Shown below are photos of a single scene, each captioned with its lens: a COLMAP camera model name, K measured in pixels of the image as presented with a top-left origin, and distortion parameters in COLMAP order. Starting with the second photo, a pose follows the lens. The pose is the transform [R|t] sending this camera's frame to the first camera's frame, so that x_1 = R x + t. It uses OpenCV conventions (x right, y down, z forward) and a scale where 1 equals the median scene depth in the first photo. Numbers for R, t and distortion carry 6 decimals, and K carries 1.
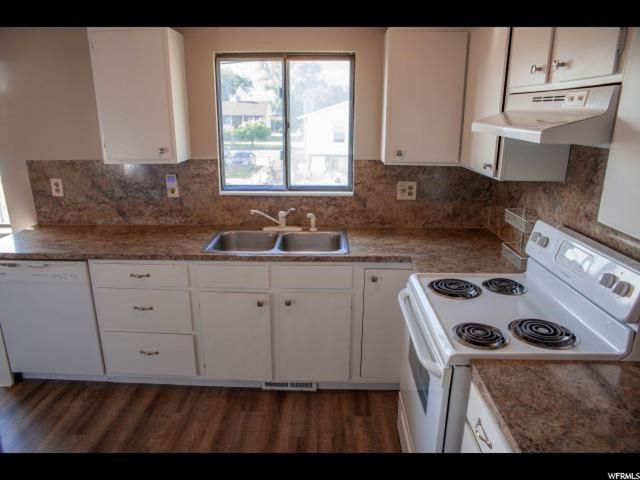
lens RADIAL K [[440.3, 0, 320.0], [0, 440.3, 240.0], [0, 0, 1]] dist [-0.095316, 0.071055]
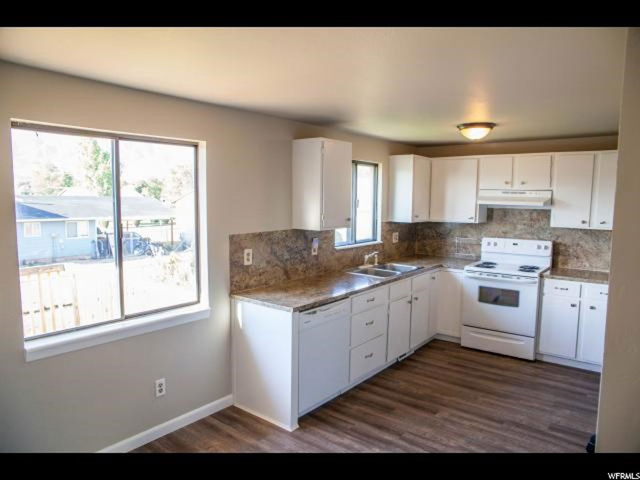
lens RADIAL K [[440.3, 0, 320.0], [0, 440.3, 240.0], [0, 0, 1]] dist [-0.095316, 0.071055]
pose [[0.599219, -0.078281, 0.796749, -1.430359], [0.218473, 0.973424, -0.068670, -0.044772], [-0.770198, 0.215217, 0.600397, 0.144112]]
